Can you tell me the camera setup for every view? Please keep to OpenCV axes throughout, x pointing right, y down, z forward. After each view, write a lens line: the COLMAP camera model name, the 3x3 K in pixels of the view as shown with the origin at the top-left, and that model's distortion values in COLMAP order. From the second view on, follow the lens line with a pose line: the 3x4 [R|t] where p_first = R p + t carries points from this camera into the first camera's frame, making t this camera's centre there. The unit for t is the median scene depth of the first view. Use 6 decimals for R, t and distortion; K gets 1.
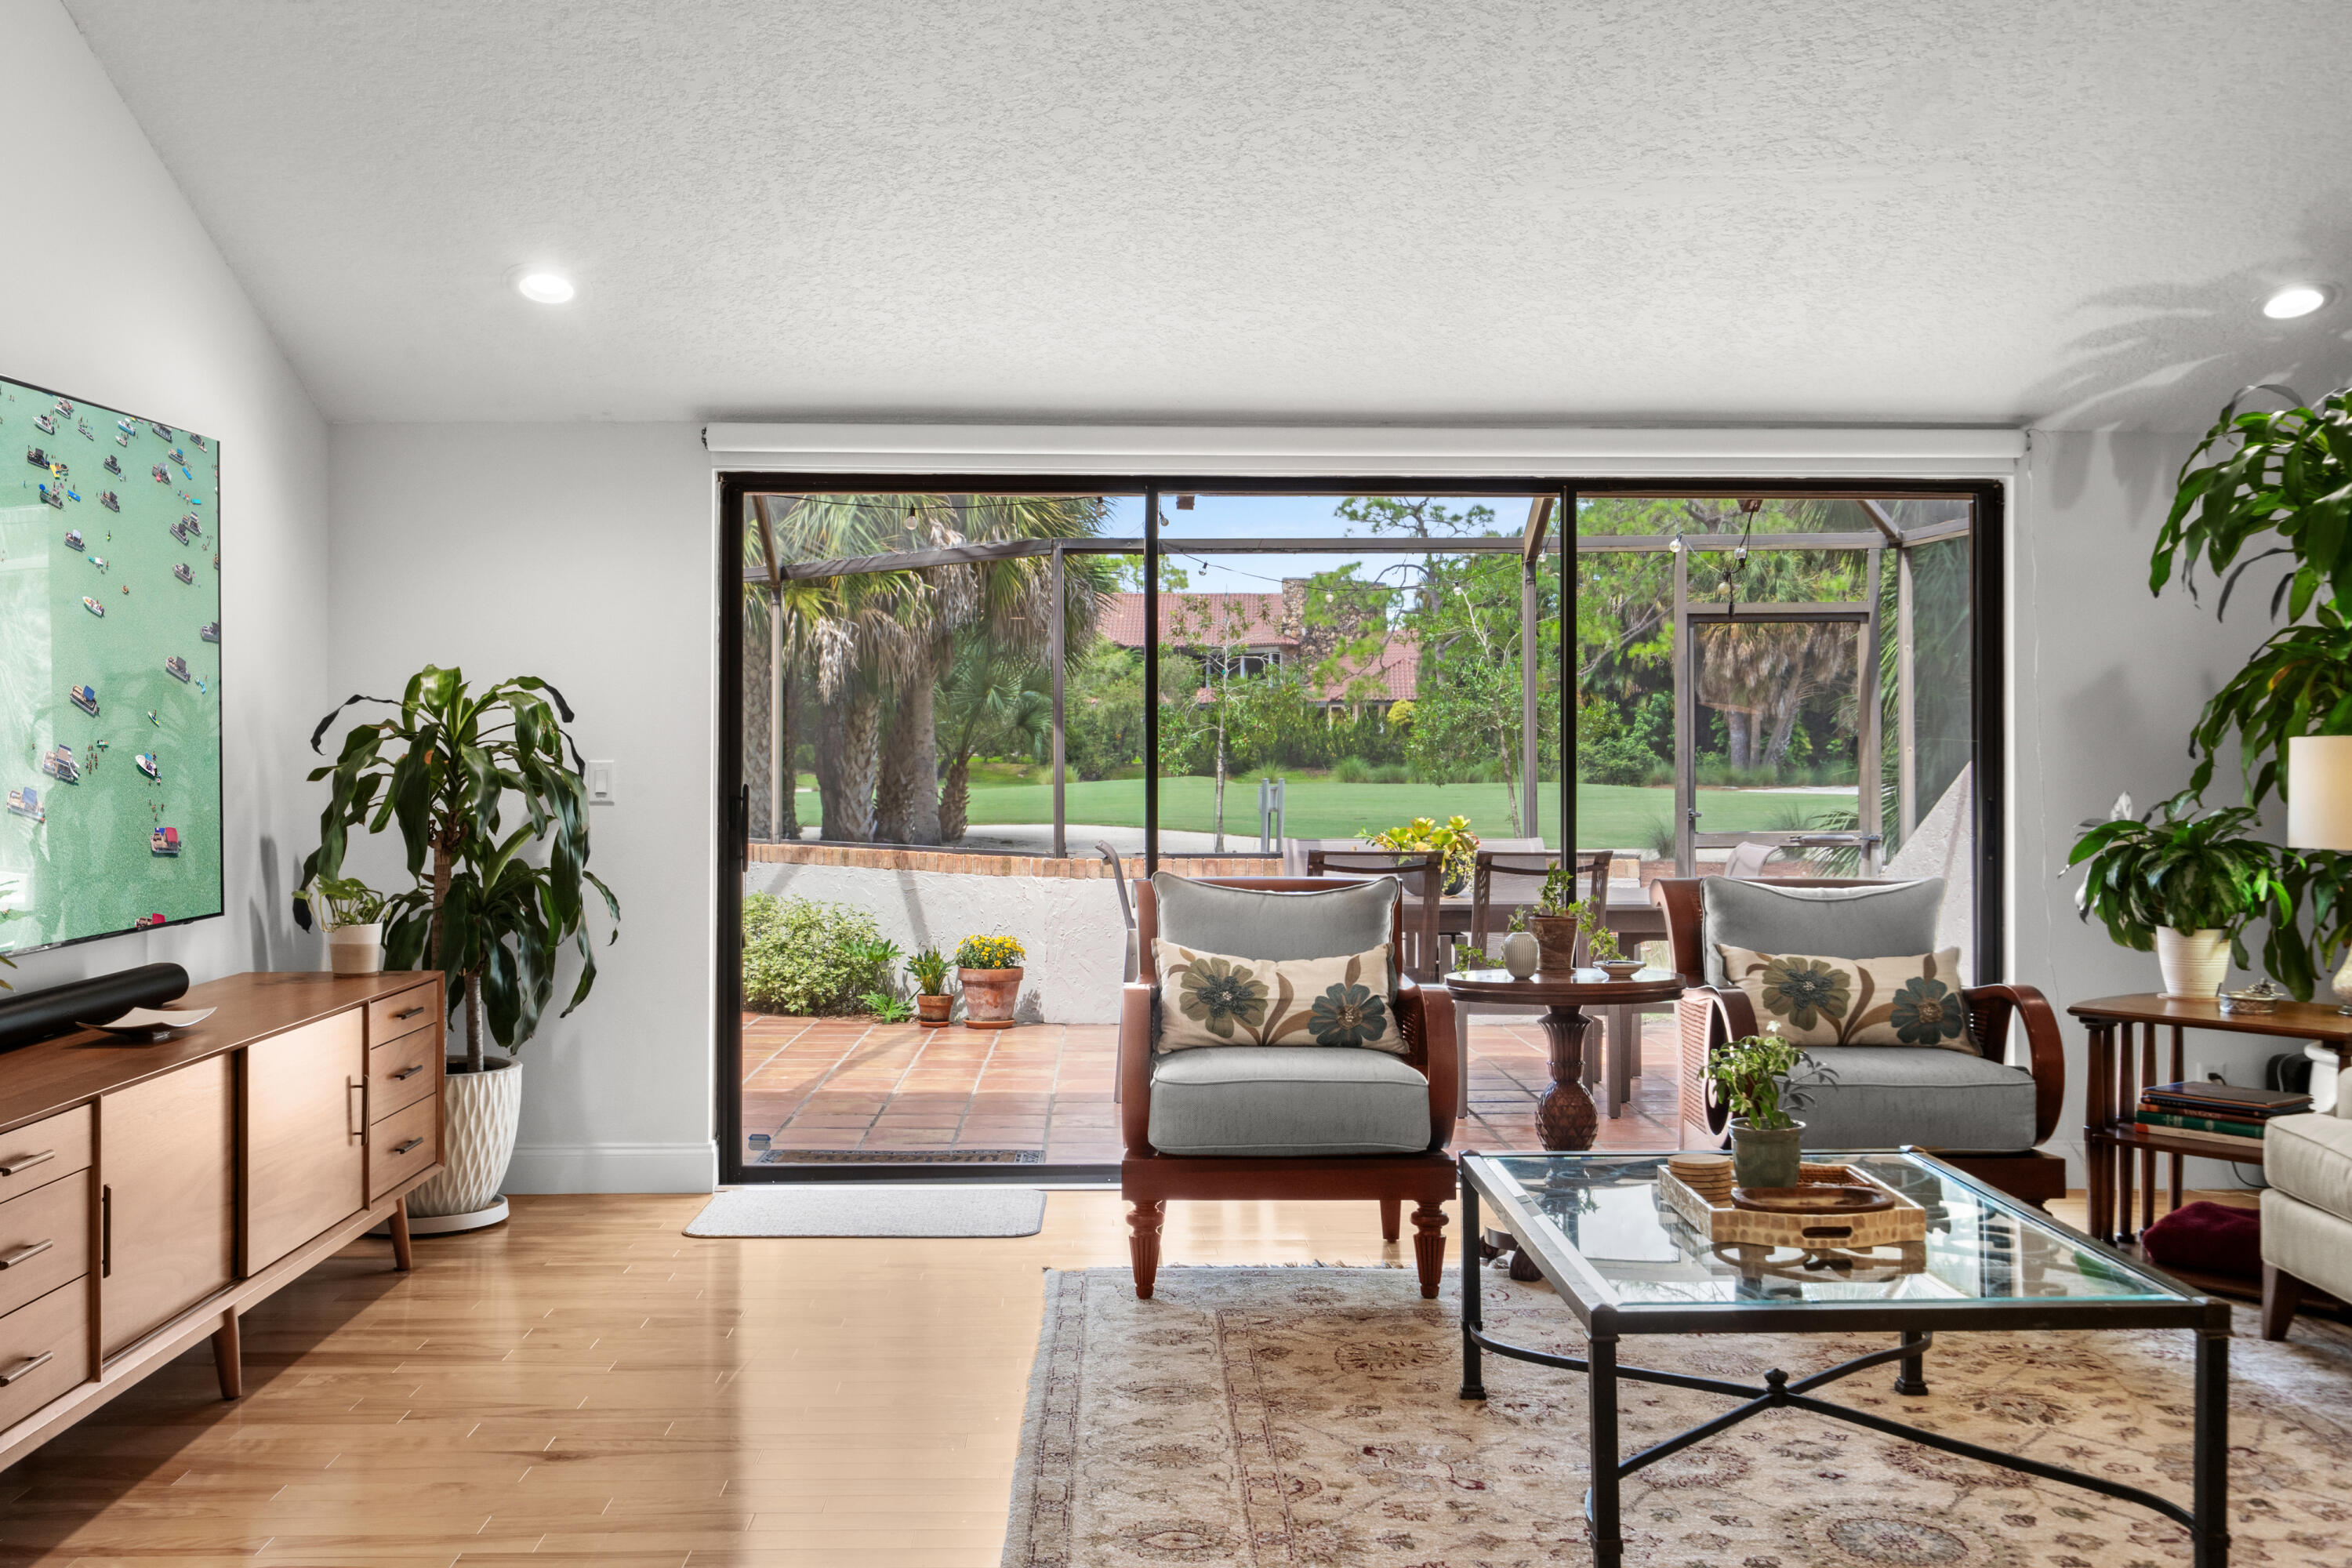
lens RADIAL K [[2308.7, 0, 1174.4], [0, 2308.7, 732.6], [0, 0, 1]] dist [0.025288, 0.000083]
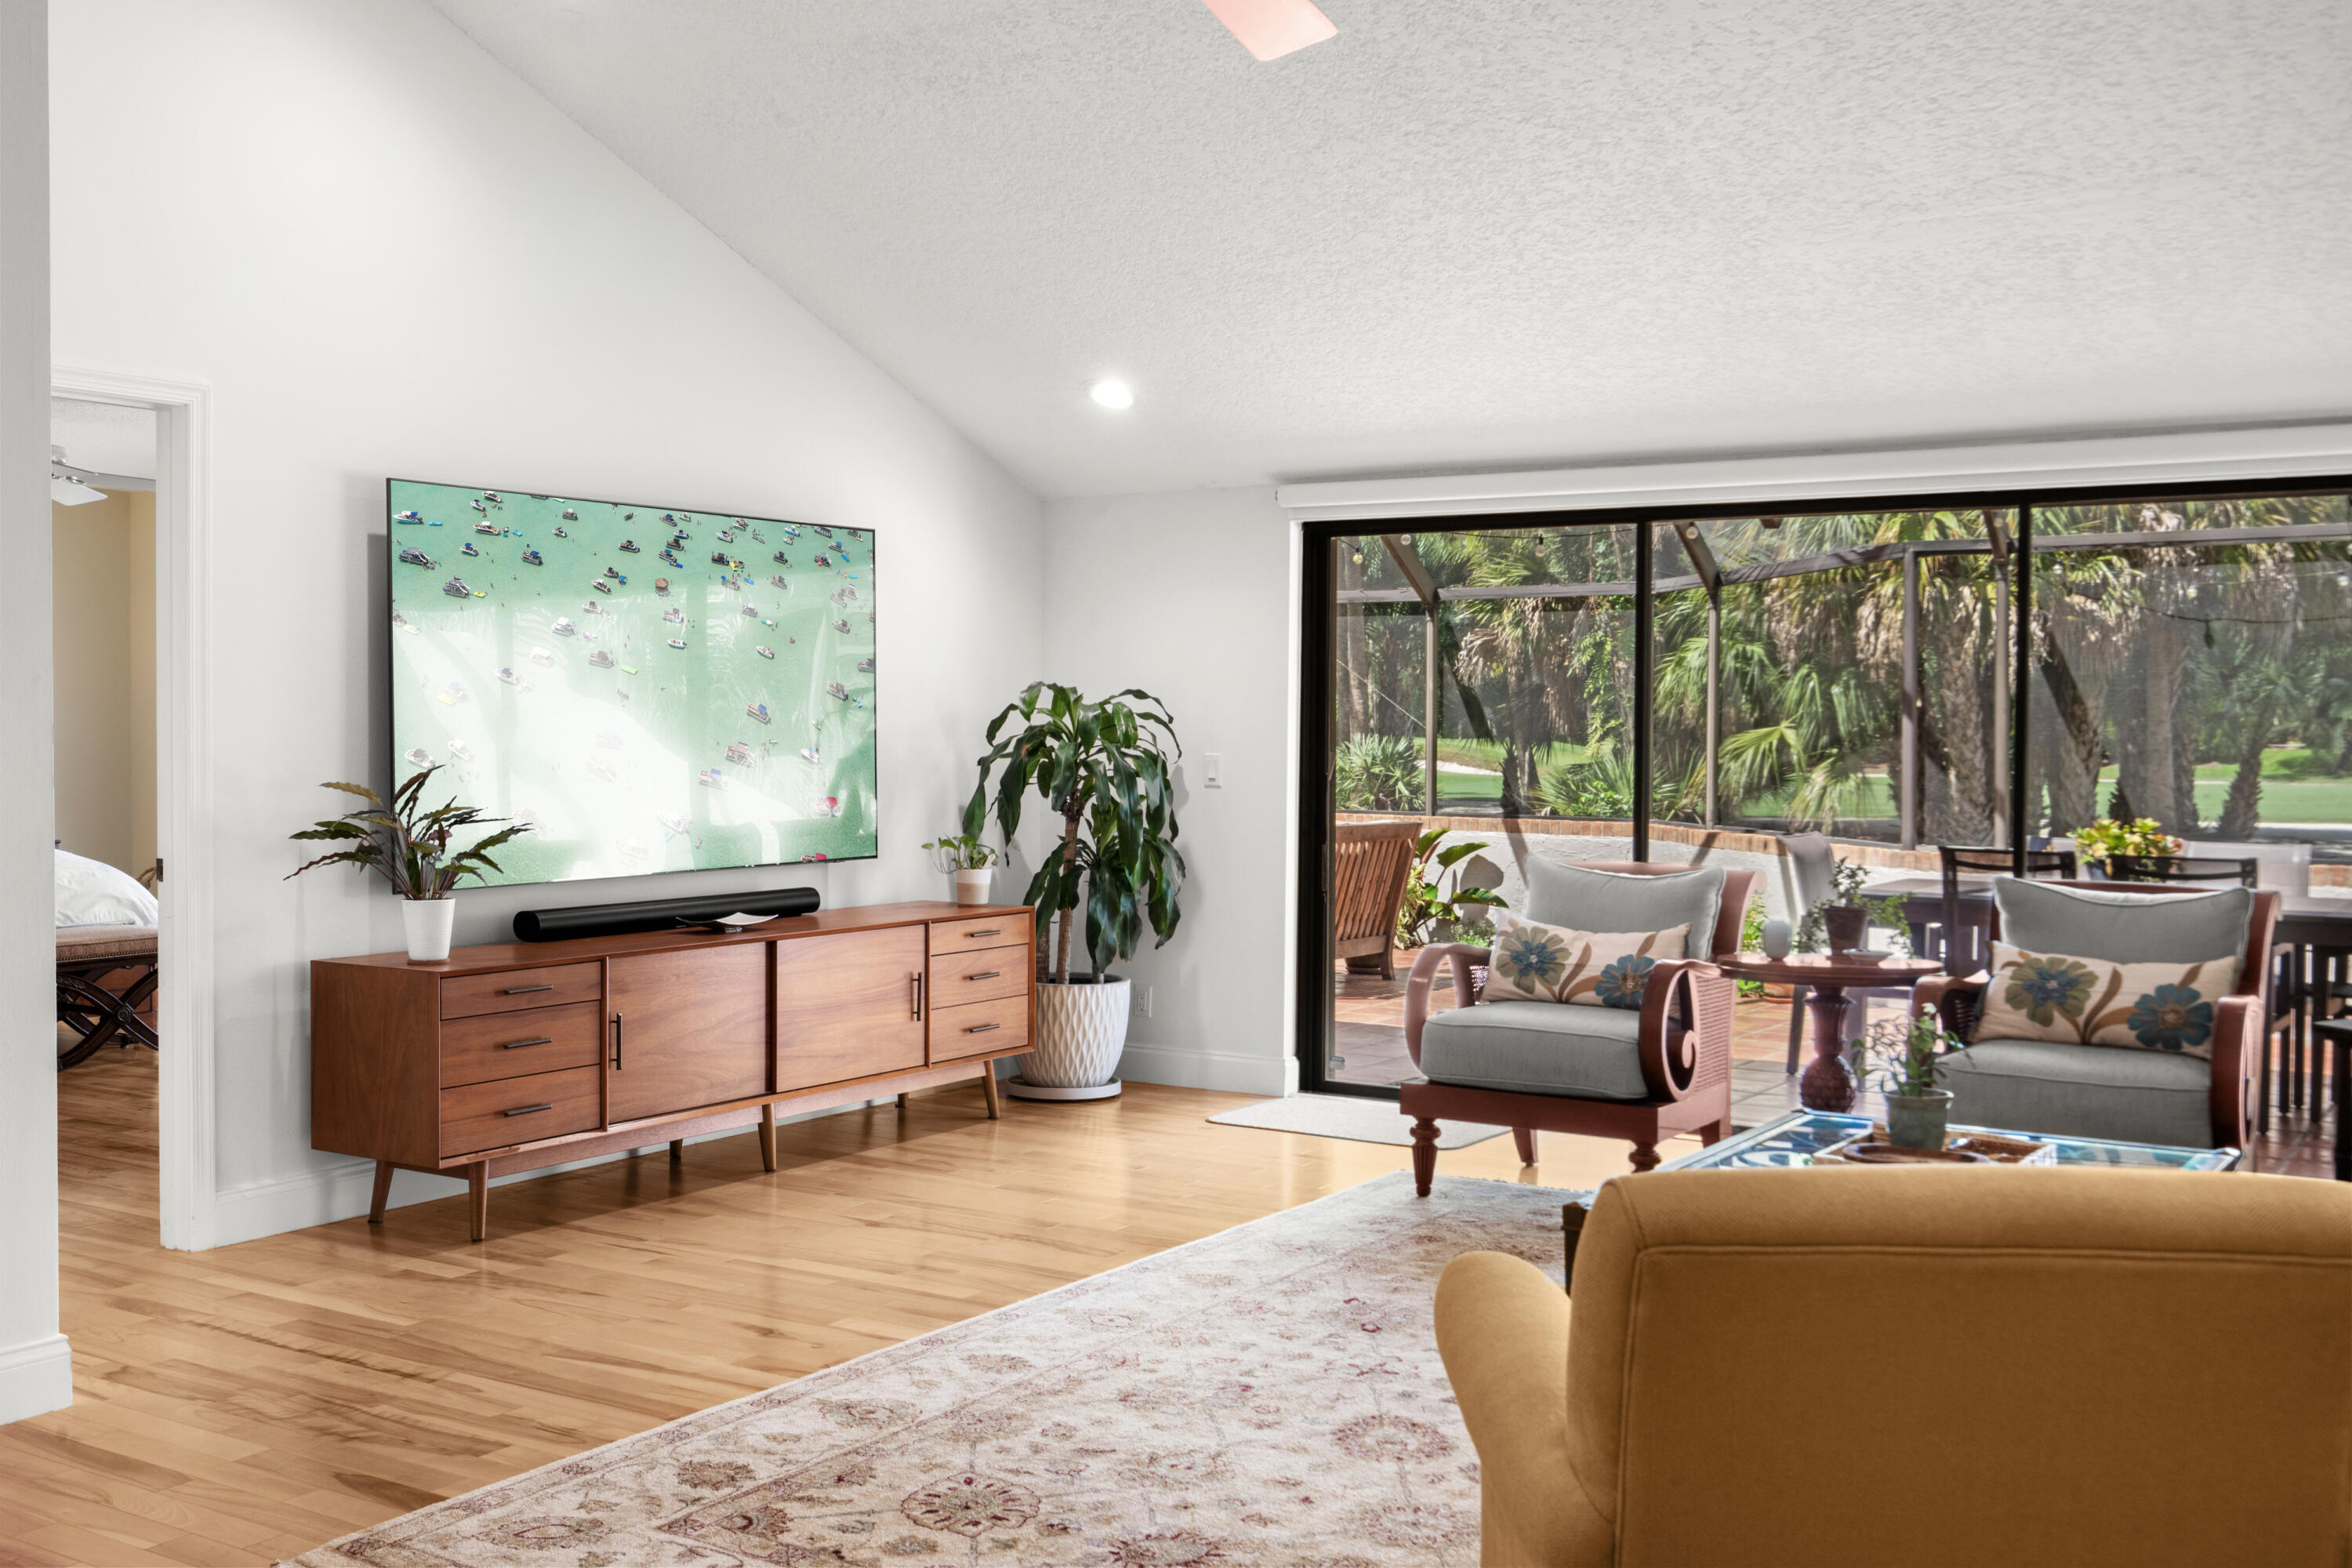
lens RADIAL K [[2260.4, 0, 1130.1], [0, 2260.4, 747.9], [0, 0, 1]] dist [0.018623, 0.006071]
pose [[0.814094, 0.008400, -0.580672, 0.504502], [-0.001108, 0.999916, 0.012911, -0.008706], [0.580732, -0.009868, 0.814035, -0.063613]]
